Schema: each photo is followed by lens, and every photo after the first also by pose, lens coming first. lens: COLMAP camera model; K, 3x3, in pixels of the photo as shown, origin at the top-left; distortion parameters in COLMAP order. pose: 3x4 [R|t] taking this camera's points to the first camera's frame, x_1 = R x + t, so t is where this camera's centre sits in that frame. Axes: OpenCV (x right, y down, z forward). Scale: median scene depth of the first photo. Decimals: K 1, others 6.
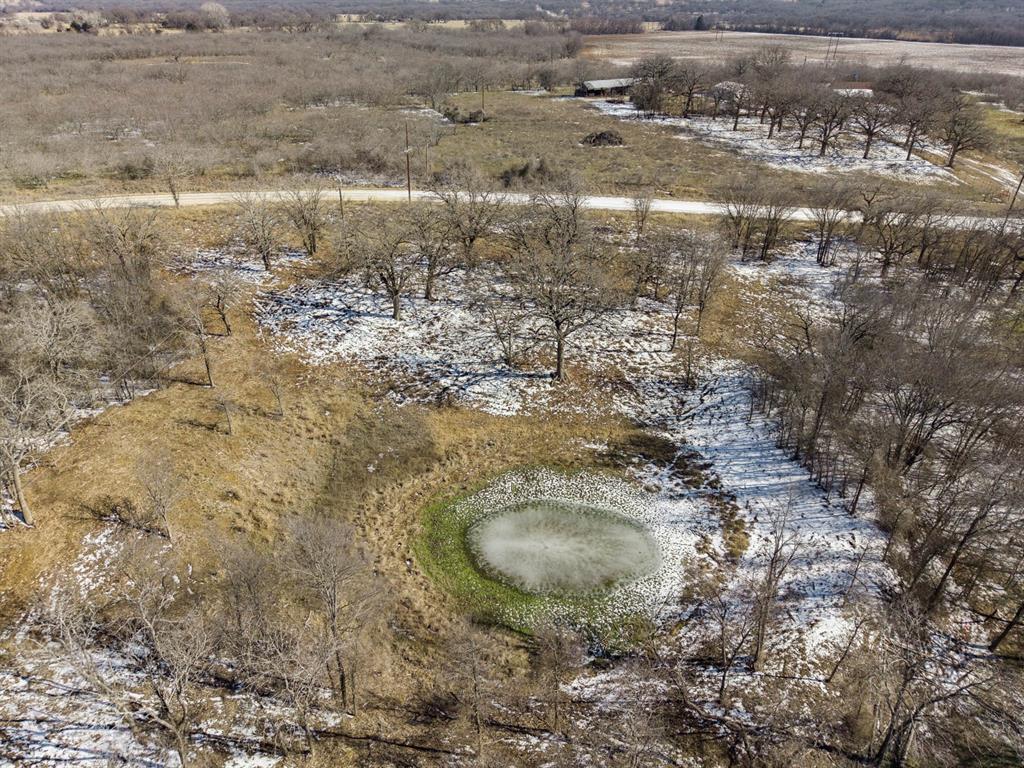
lens RADIAL K [[688.9, 0, 512.3], [0, 688.9, 383.8], [0, 0, 1]] dist [0.012327, -0.013393]
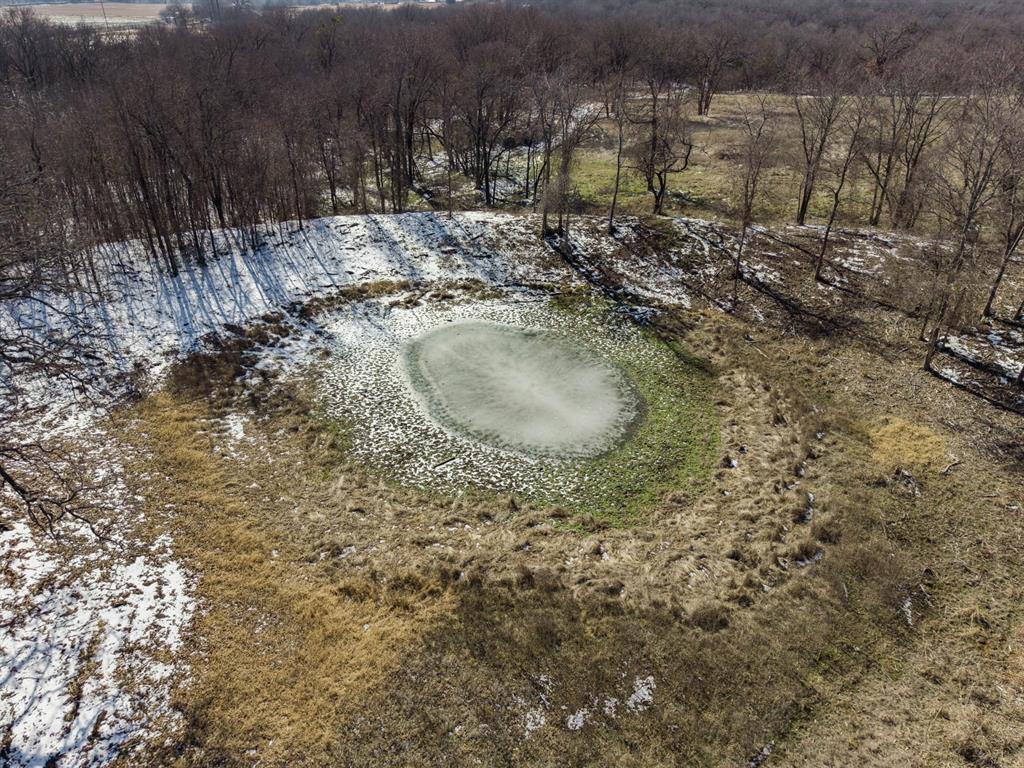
lens RADIAL K [[688.9, 0, 510.5], [0, 688.9, 384.8], [0, 0, 1]] dist [0.012327, -0.013393]
pose [[-0.640318, -0.384576, 0.664901, -0.281250], [0.382031, 0.591521, 0.710039, -0.176406], [-0.666367, 0.708664, -0.231842, 0.893042]]
